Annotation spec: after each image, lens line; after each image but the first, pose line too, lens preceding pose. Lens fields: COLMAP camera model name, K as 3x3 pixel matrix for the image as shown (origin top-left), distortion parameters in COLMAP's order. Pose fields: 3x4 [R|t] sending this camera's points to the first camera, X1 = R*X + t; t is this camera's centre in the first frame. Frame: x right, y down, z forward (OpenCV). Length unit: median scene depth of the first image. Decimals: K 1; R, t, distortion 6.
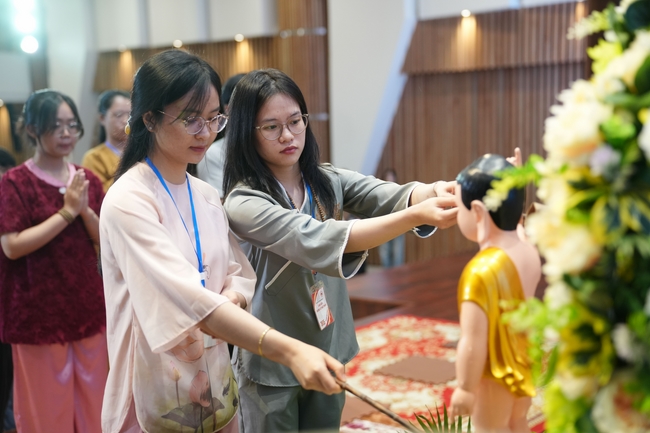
lens RADIAL K [[956.5, 0, 324.0], [0, 956.5, 218.1], [0, 0, 1]] dist [0.219461, 0.000000]
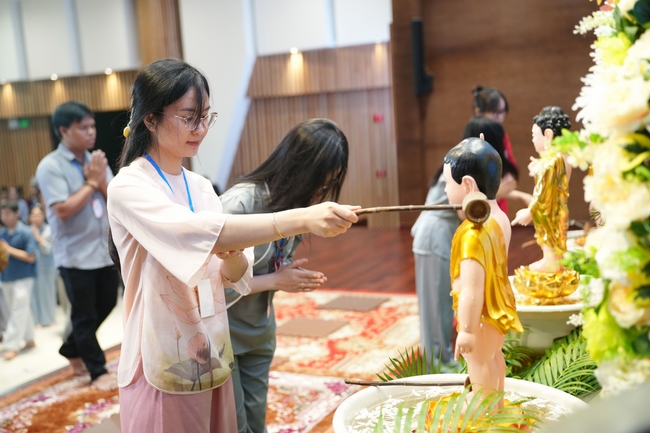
lens RADIAL K [[750.0, 0, 325.5], [0, 750.0, 218.8], [0, 0, 1]] dist [0.017817, 0.000000]
pose [[0.977456, -0.049863, 0.205169, -0.061547], [0.048572, 0.998755, 0.011328, 0.005080], [-0.205479, -0.001107, 0.978661, 0.035192]]
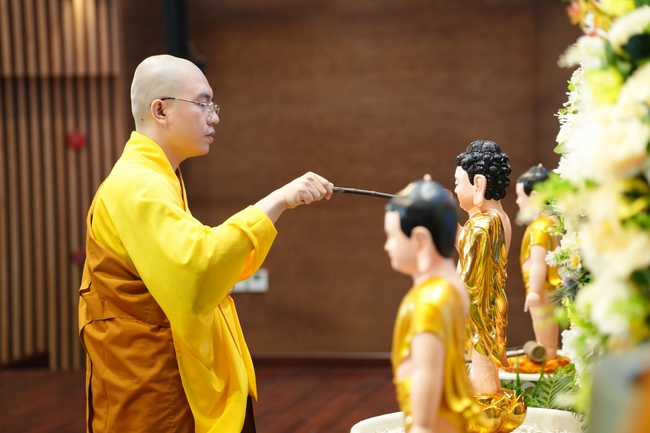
lens RADIAL K [[1733.7, 0, 325.2], [0, 1733.7, 214.1], [0, 0, 1]] dist [0.793767, 0.000000]
pose [[0.893415, -0.008374, 0.449154, -0.204591], [0.043957, 0.996658, -0.068854, 0.024198], [-0.447077, 0.081258, 0.890797, -0.143719]]
